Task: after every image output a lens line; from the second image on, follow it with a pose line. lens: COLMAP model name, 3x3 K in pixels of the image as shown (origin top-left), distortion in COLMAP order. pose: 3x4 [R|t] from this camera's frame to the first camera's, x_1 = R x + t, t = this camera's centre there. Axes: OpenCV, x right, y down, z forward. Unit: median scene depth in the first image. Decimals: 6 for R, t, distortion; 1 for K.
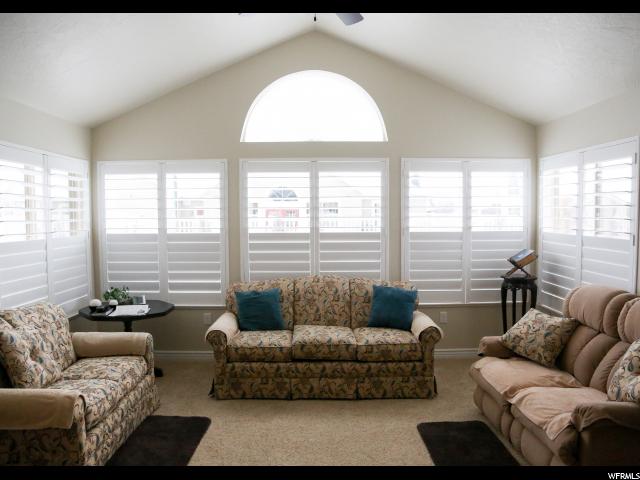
lens RADIAL K [[436.1, 0, 325.7], [0, 436.1, 234.7], [0, 0, 1]] dist [-0.113593, 0.052419]
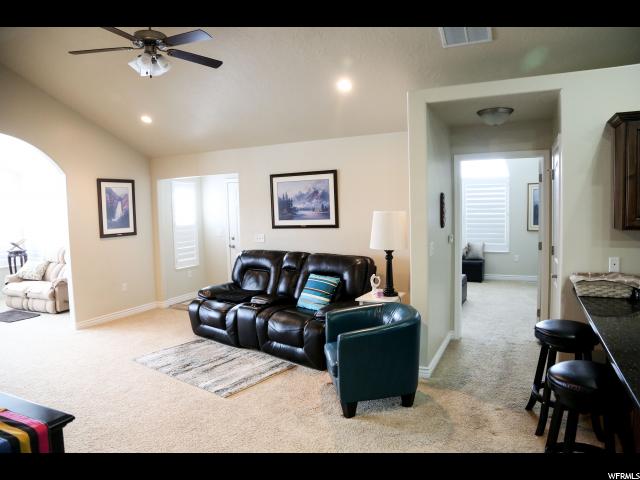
lens RADIAL K [[459.8, 0, 318.9], [0, 459.8, 235.8], [0, 0, 1]] dist [-0.097650, 0.033616]
pose [[0.445592, -0.064109, 0.892938, -0.869595], [0.082345, 0.996139, 0.030426, 0.095761], [-0.891441, 0.059972, 0.449151, -1.362121]]
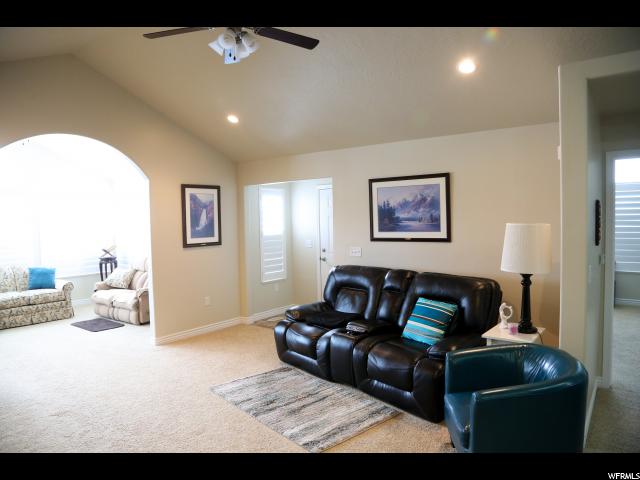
lens RADIAL K [[436.1, 0, 321.4], [0, 436.1, 236.0], [0, 0, 1]] dist [-0.113593, 0.052419]
pose [[0.596495, -0.039611, 0.801638, -0.620609], [0.067364, 0.997728, -0.000825, 0.078794], [-0.799785, 0.054494, 0.597809, -1.138457]]
